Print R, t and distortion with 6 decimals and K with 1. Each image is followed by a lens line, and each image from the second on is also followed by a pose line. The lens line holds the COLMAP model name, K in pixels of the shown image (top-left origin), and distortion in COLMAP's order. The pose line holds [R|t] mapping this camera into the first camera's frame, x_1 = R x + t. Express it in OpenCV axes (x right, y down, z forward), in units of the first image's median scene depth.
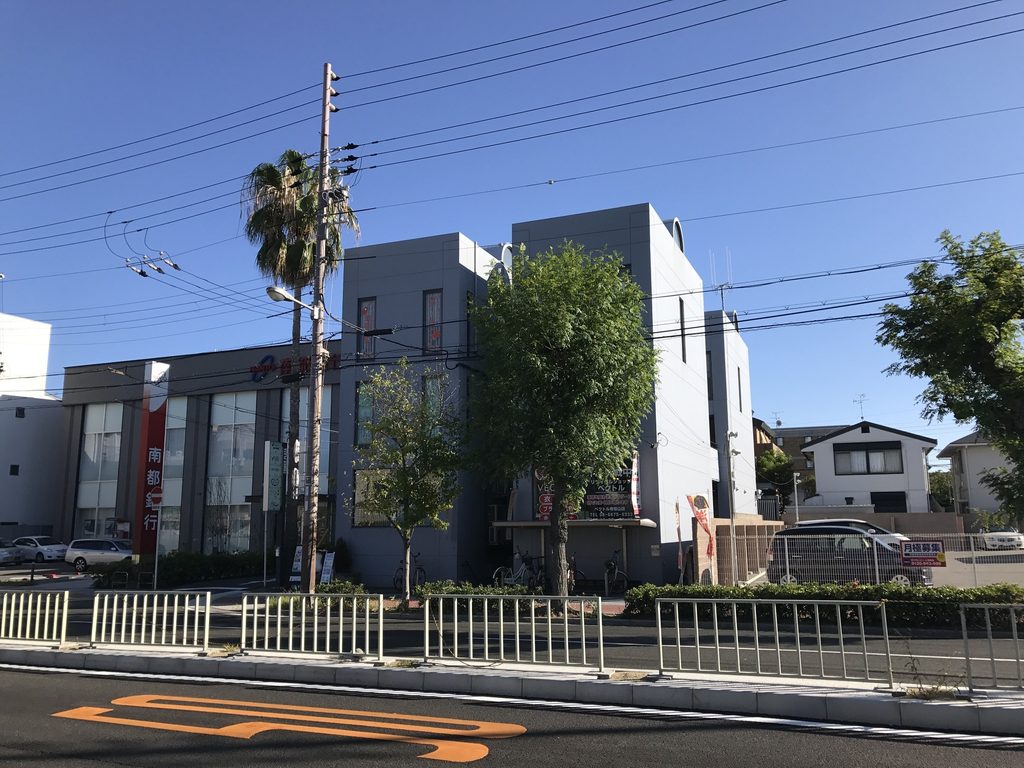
lens RADIAL K [[842.6, 0, 509.3], [0, 842.6, 382.7], [0, 0, 1]] dist [0.033111, -0.032169]
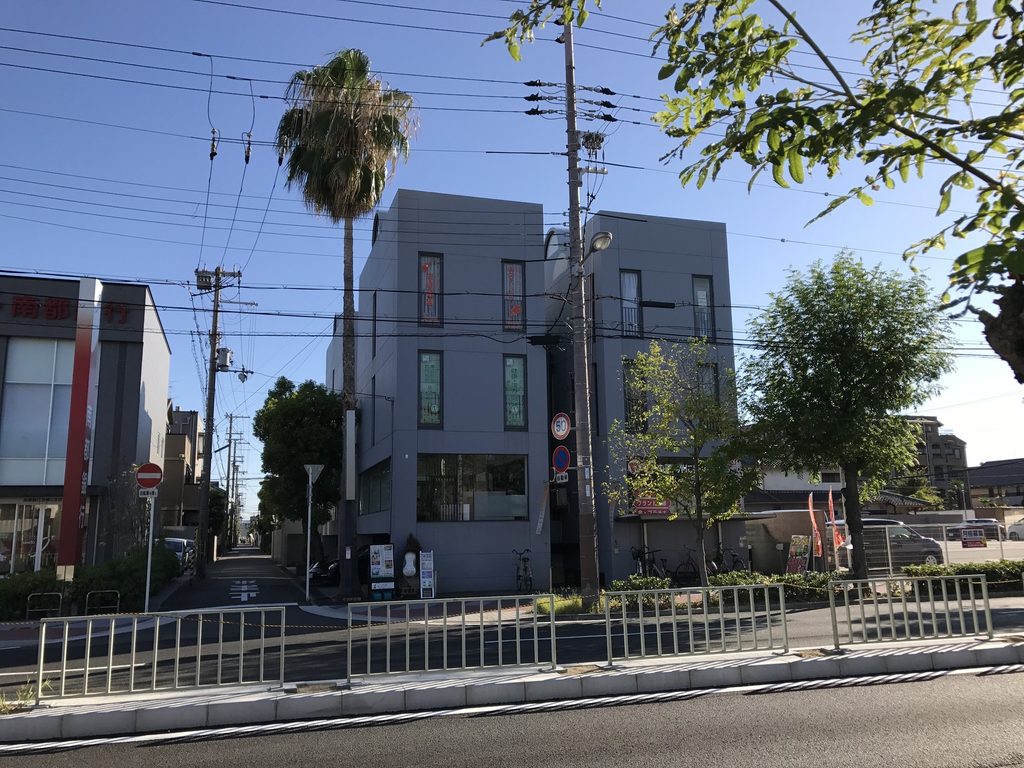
lens RADIAL K [[842.6, 0, 510.3], [0, 842.6, 386.3], [0, 0, 1]] dist [0.033111, -0.032169]
pose [[0.780321, 0.098130, 0.617632, -0.667525], [-0.094739, 0.994763, -0.038355, 0.062880], [-0.618162, -0.028584, 0.785531, 0.298934]]
